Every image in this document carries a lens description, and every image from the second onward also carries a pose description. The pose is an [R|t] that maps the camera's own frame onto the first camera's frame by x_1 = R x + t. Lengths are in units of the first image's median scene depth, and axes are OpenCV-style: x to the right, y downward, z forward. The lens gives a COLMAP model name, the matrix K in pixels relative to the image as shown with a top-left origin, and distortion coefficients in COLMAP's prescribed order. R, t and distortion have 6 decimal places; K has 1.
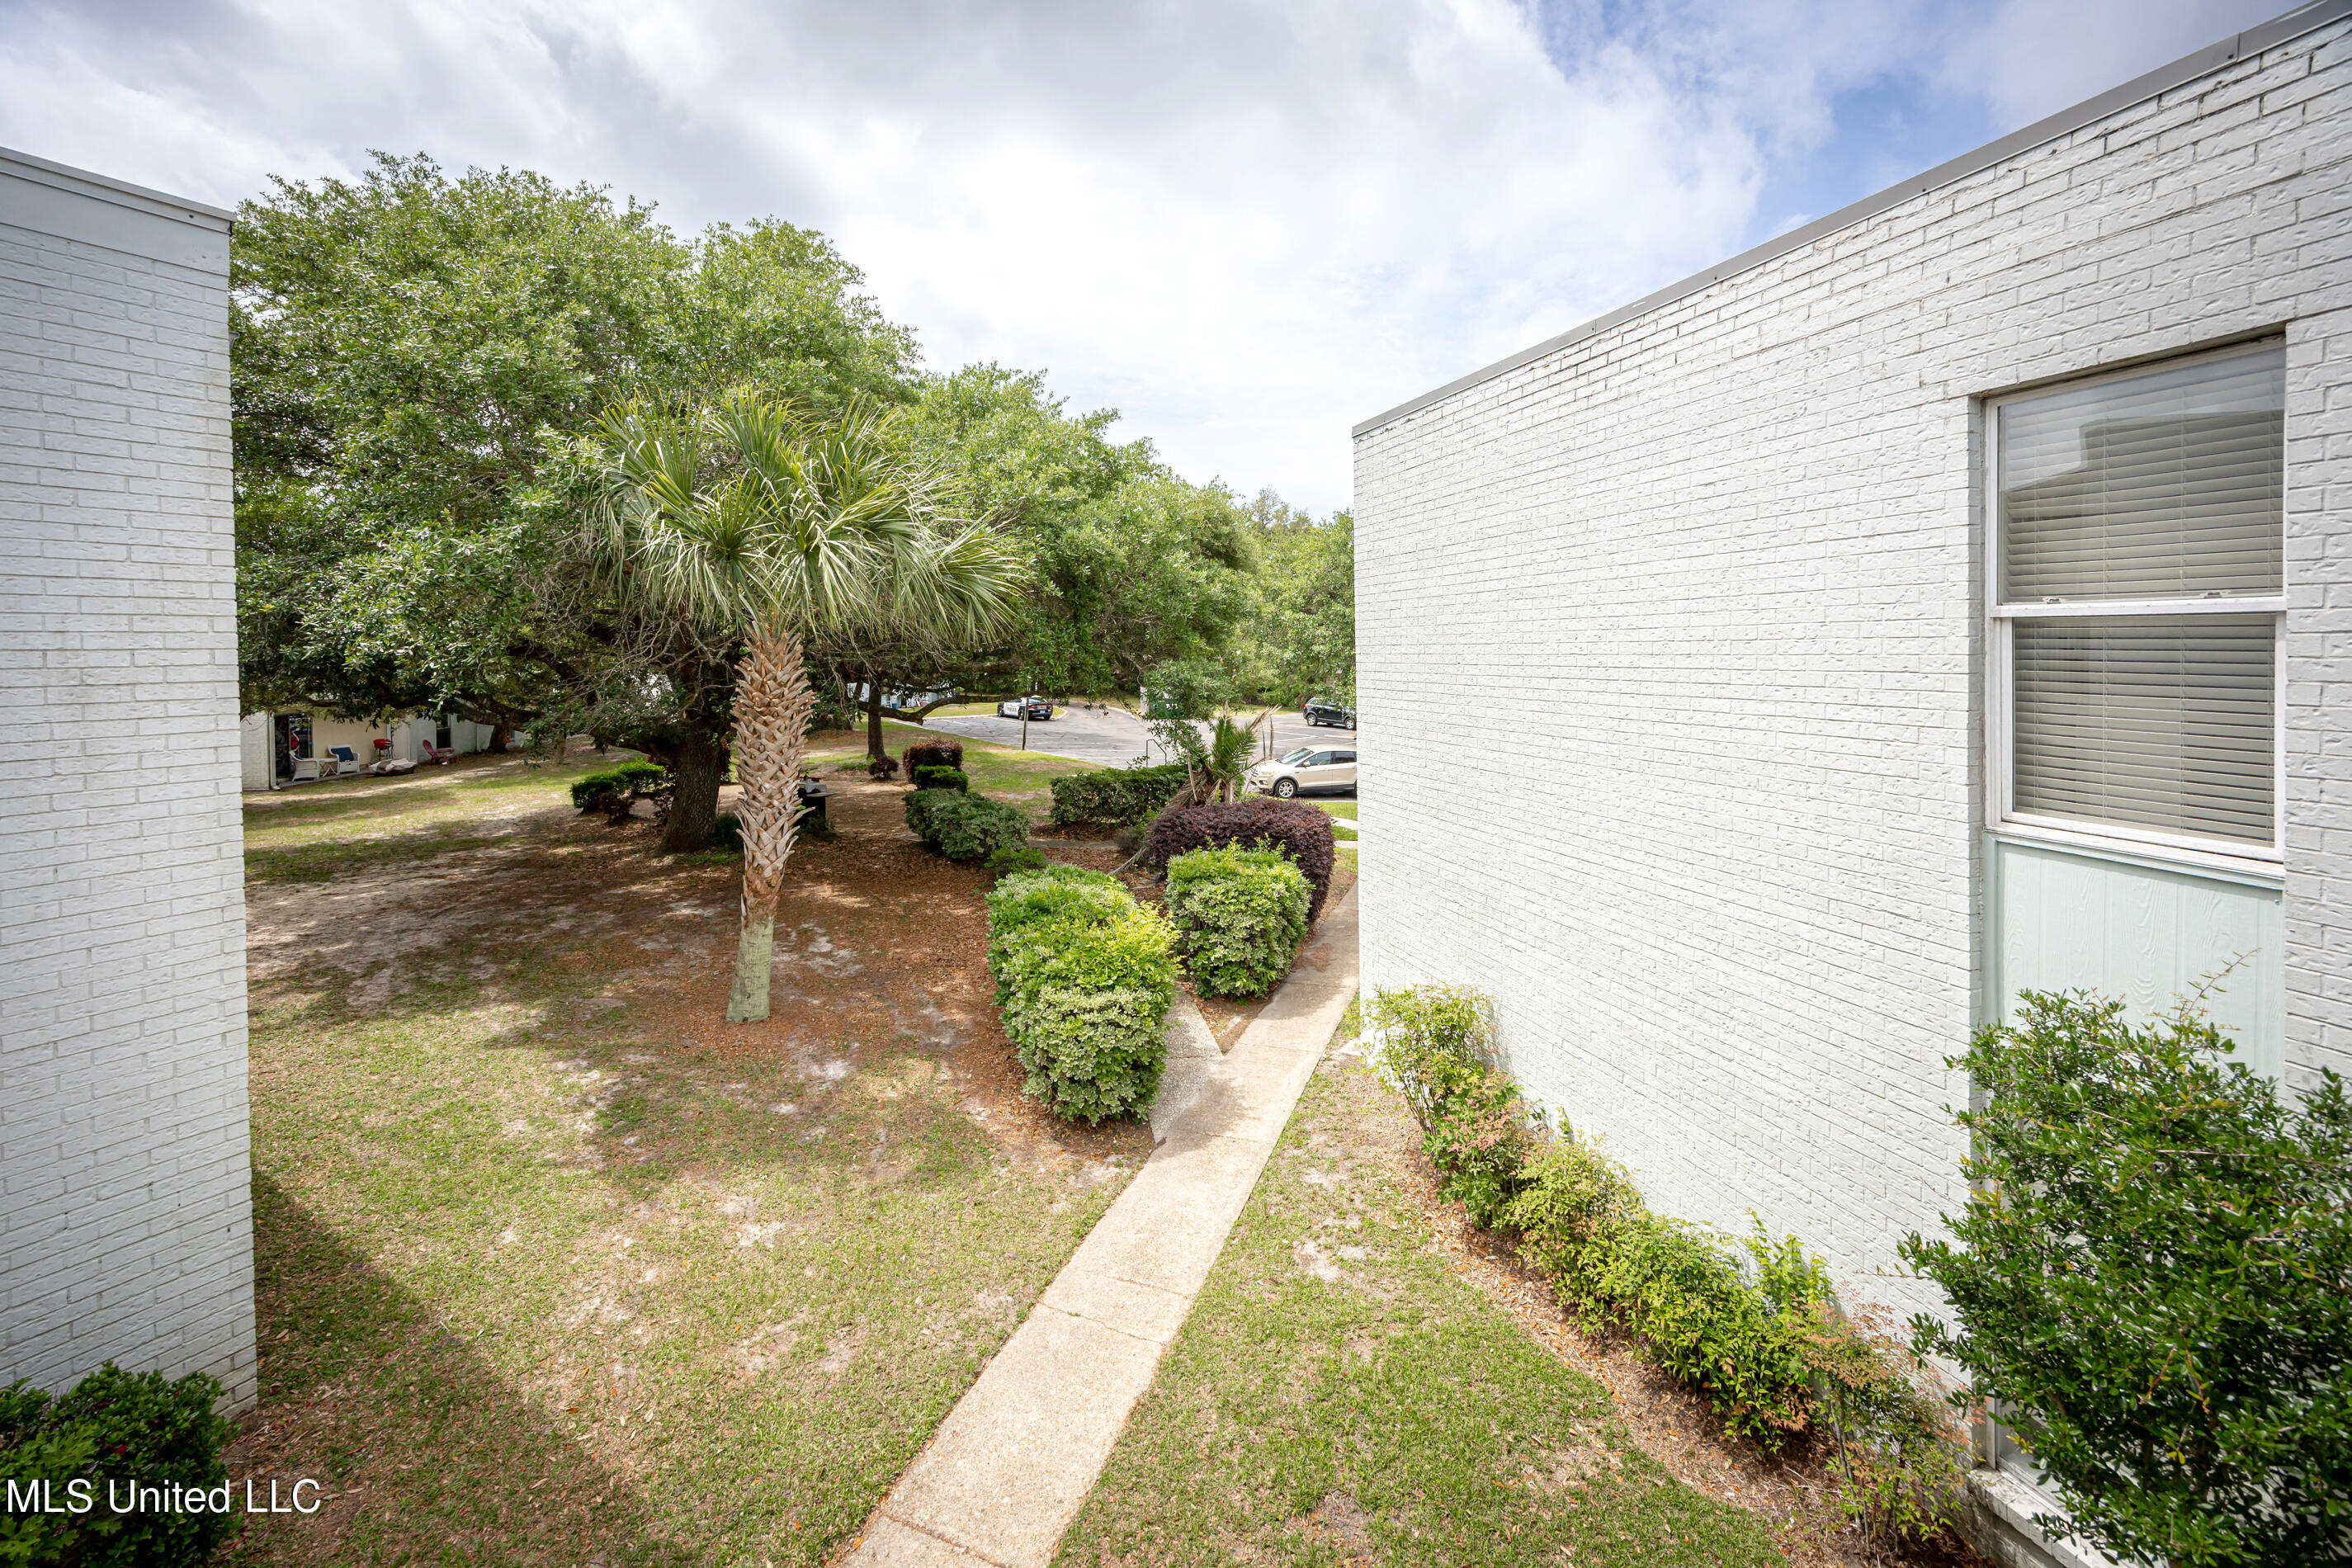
lens RADIAL K [[936.0, 0, 1231.3], [0, 936.0, 691.6], [0, 0, 1]] dist [0.002038, 0.000354]
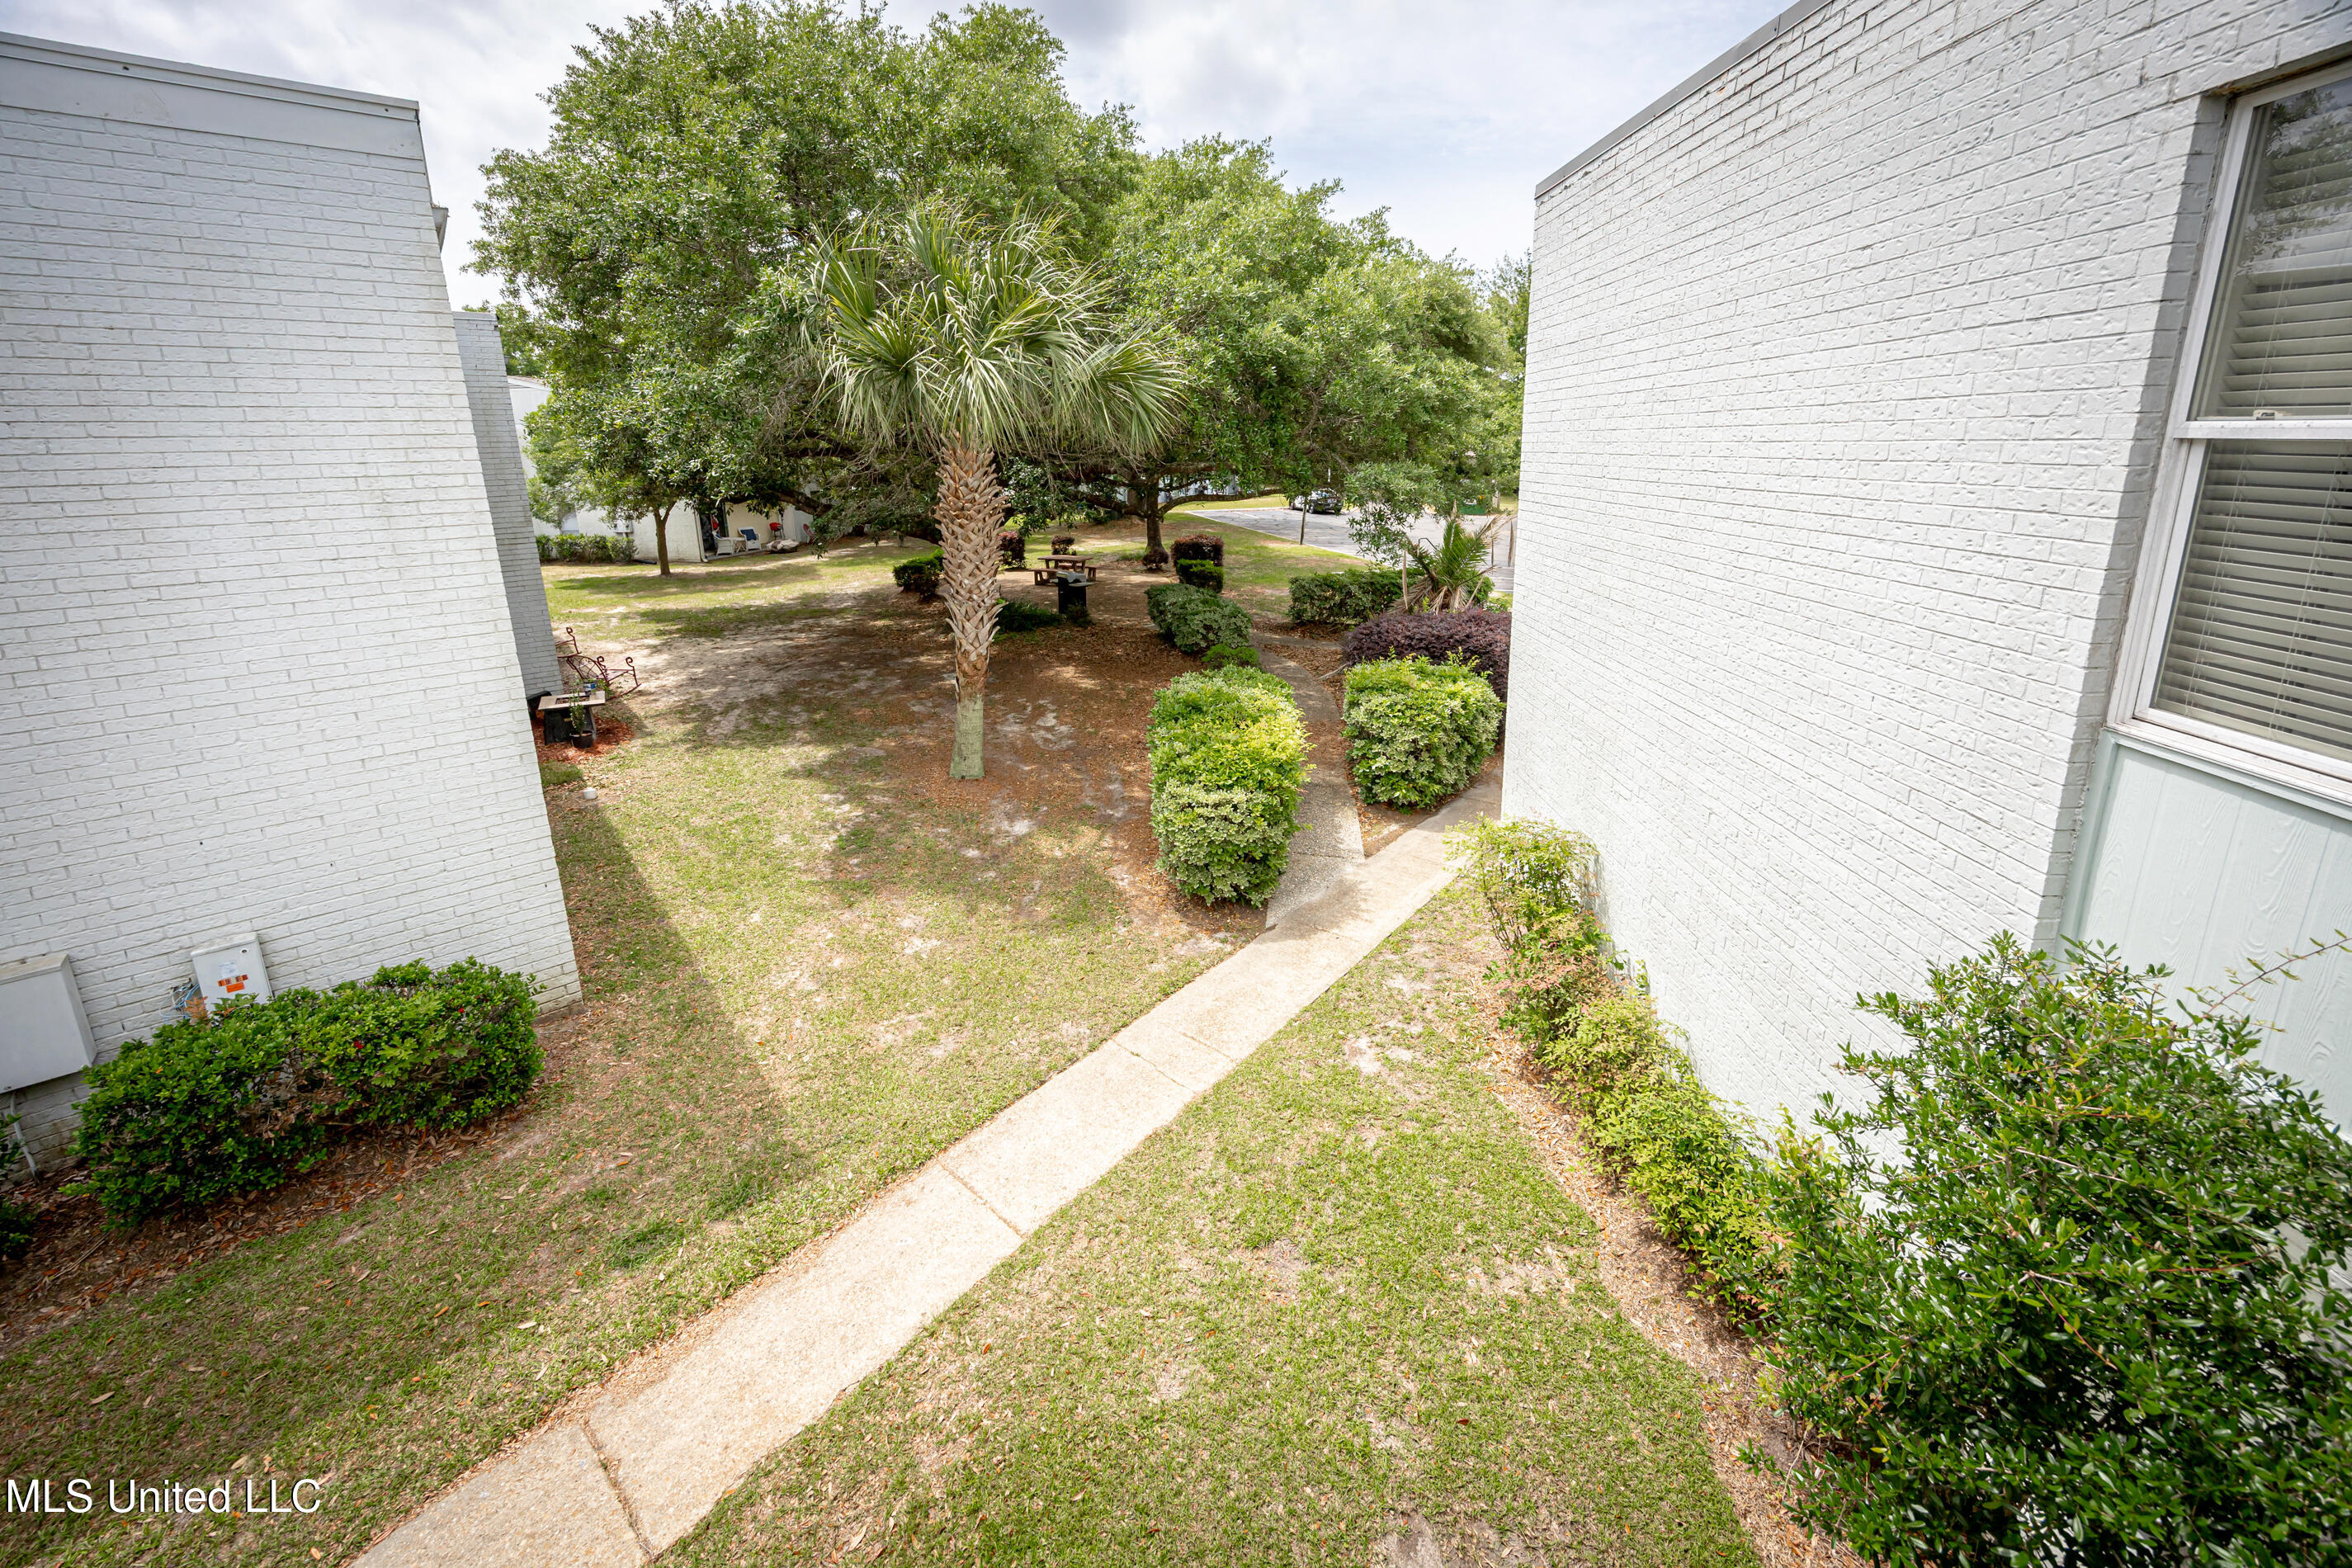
lens RADIAL K [[936.0, 0, 1231.3], [0, 936.0, 691.6], [0, 0, 1]] dist [0.002038, 0.000354]
pose [[0.945982, 0.077454, -0.314832, 0.210566], [-0.006822, 0.975586, 0.219512, -0.024494], [0.324147, -0.205506, 0.923415, 0.041635]]
